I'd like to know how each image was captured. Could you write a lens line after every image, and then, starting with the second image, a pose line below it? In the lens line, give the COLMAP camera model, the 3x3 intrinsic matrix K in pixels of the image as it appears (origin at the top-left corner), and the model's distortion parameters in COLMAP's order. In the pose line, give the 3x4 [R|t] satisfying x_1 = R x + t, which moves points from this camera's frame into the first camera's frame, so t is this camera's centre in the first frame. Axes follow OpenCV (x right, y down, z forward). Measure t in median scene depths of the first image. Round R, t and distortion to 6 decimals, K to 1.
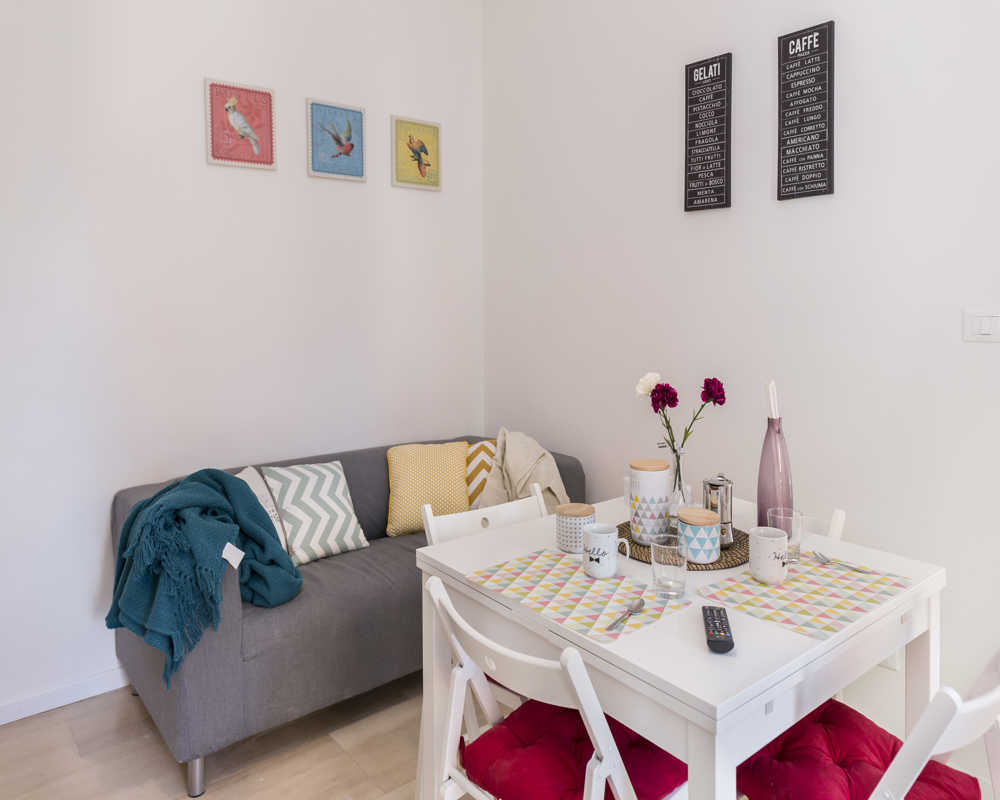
lens RADIAL K [[716.5, 0, 580.7], [0, 716.5, 332.9], [0, 0, 1]] dist [0.004085, -0.003341]
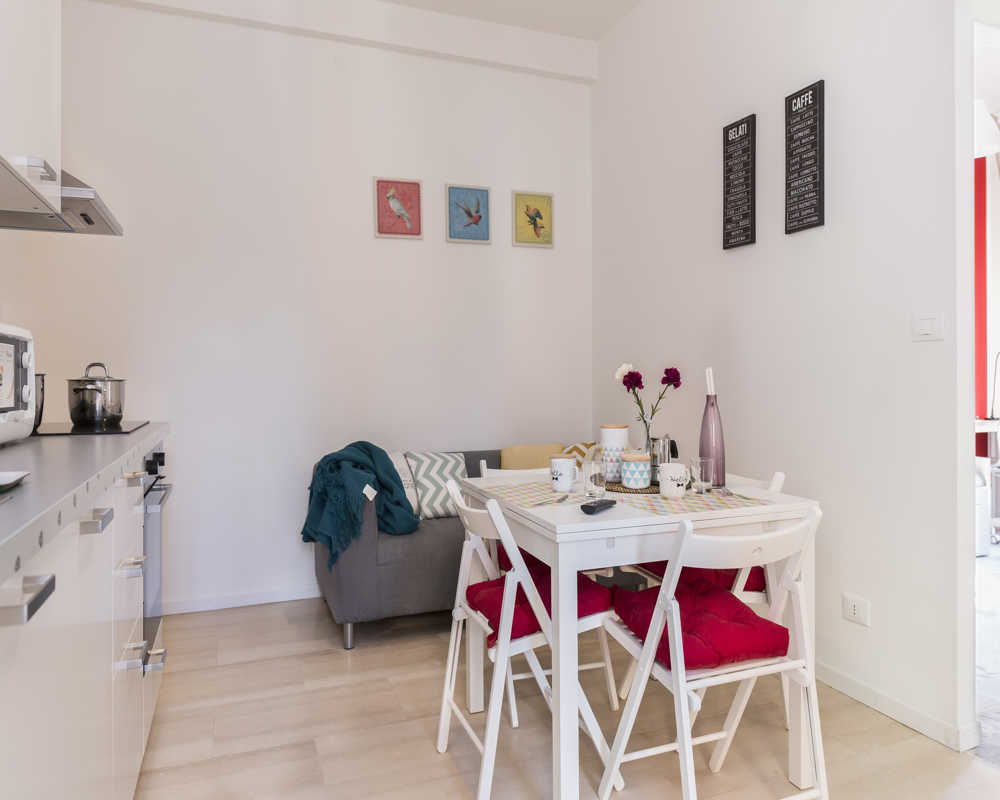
lens RADIAL K [[741.9, 0, 563.2], [0, 741.9, 394.2], [0, 0, 1]] dist [0.004043, -0.001224]
pose [[0.946981, -0.001361, -0.321287, 0.323573], [-0.002028, 0.999946, -0.010213, 0.094305], [0.321284, 0.010323, 0.946927, -0.283057]]
